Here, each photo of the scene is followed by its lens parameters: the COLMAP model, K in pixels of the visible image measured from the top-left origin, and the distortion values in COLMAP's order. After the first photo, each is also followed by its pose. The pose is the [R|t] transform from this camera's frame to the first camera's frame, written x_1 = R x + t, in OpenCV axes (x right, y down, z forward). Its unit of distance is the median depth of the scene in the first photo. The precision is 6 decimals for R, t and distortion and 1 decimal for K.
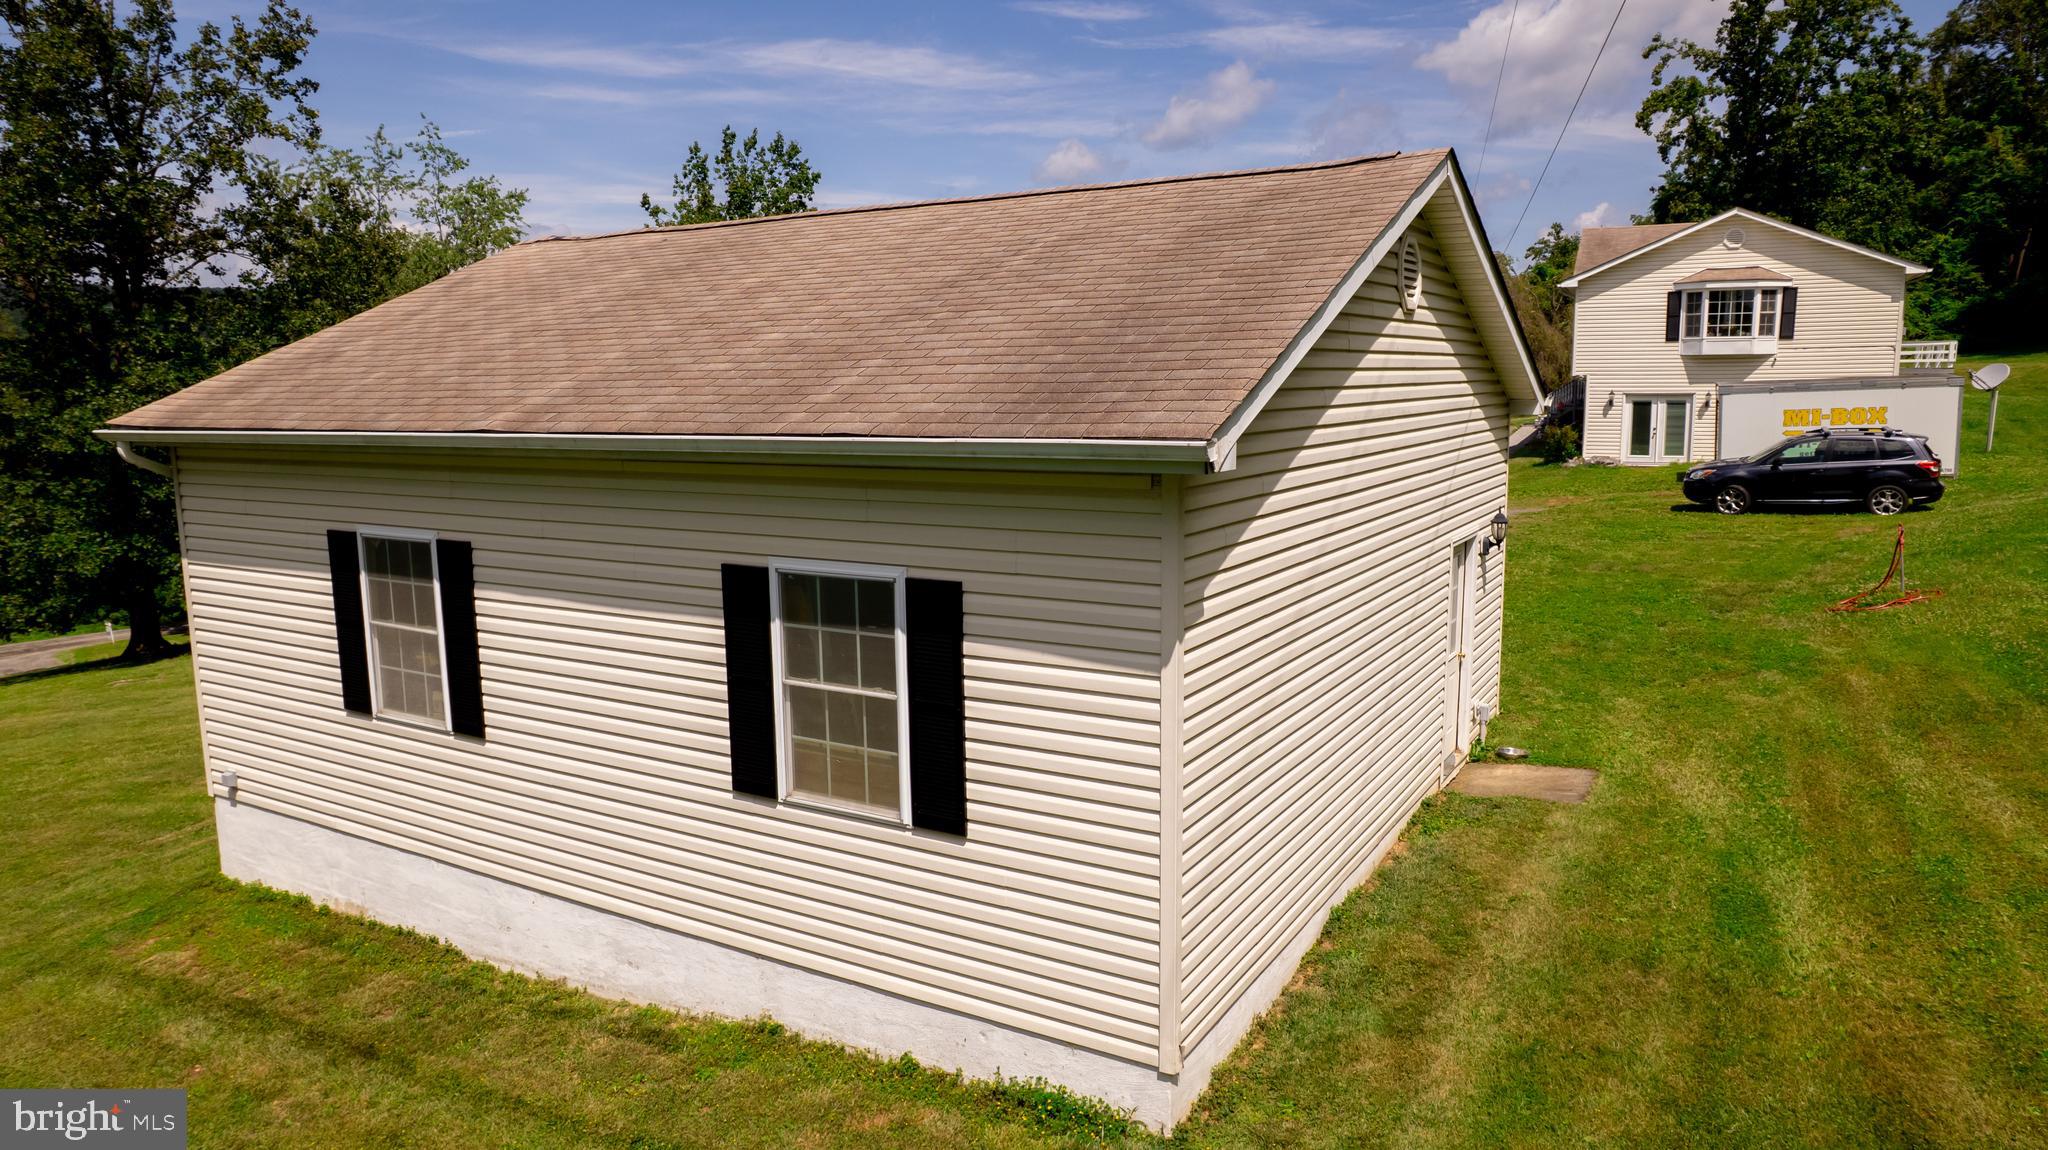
lens RADIAL K [[1299.3, 0, 1024.0], [0, 1299.3, 575.0], [0, 0, 1]] dist [-0.059238, 0.065459]
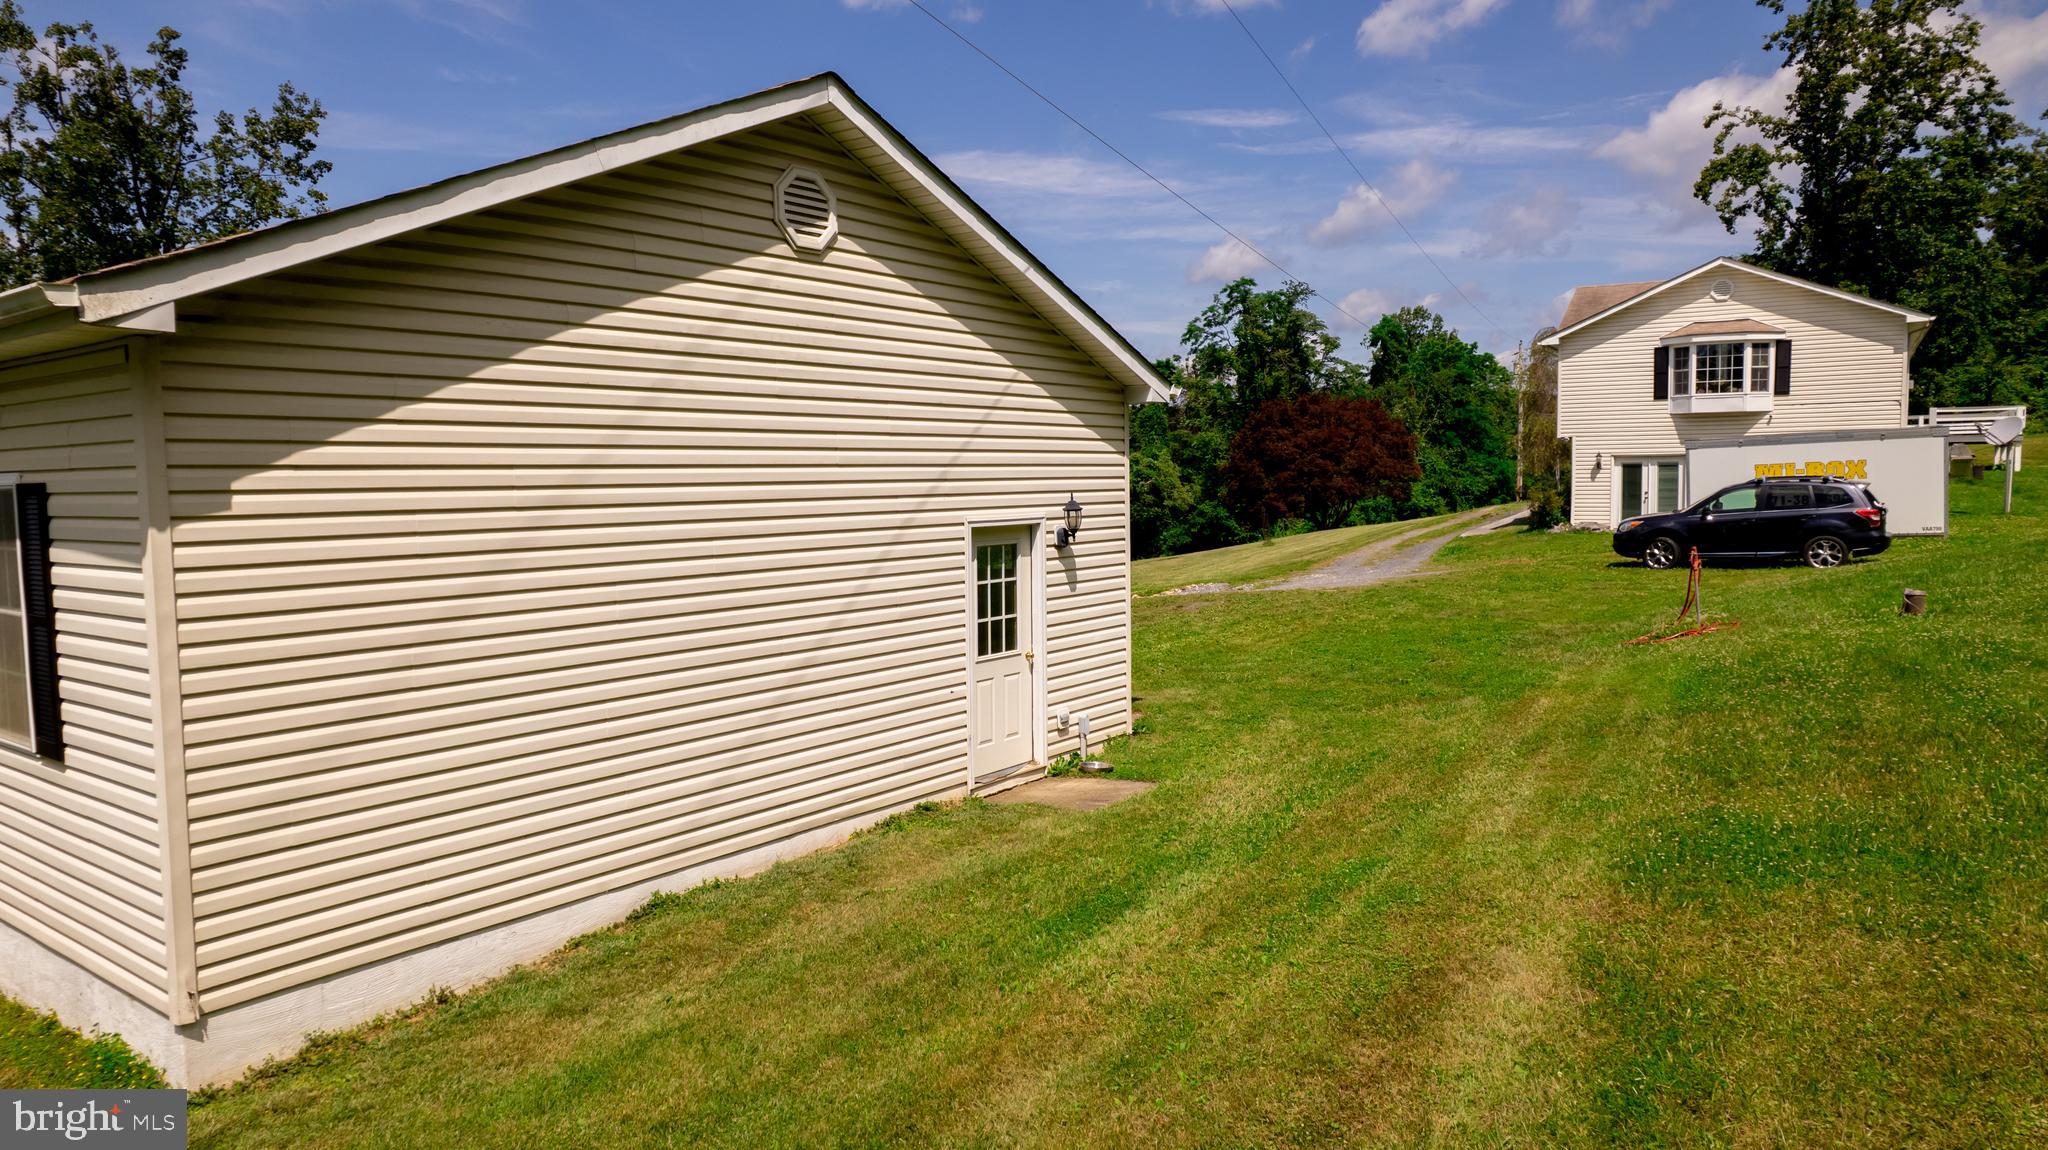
lens RADIAL K [[1308.4, 0, 1024.0], [0, 1308.4, 575.0], [0, 0, 1]] dist [-0.065460, 0.074014]
pose [[0.995231, 0.007050, -0.097290, 0.135237], [-0.014374, 0.997096, -0.074785, 0.023699], [0.096480, 0.075827, 0.992442, 0.026418]]
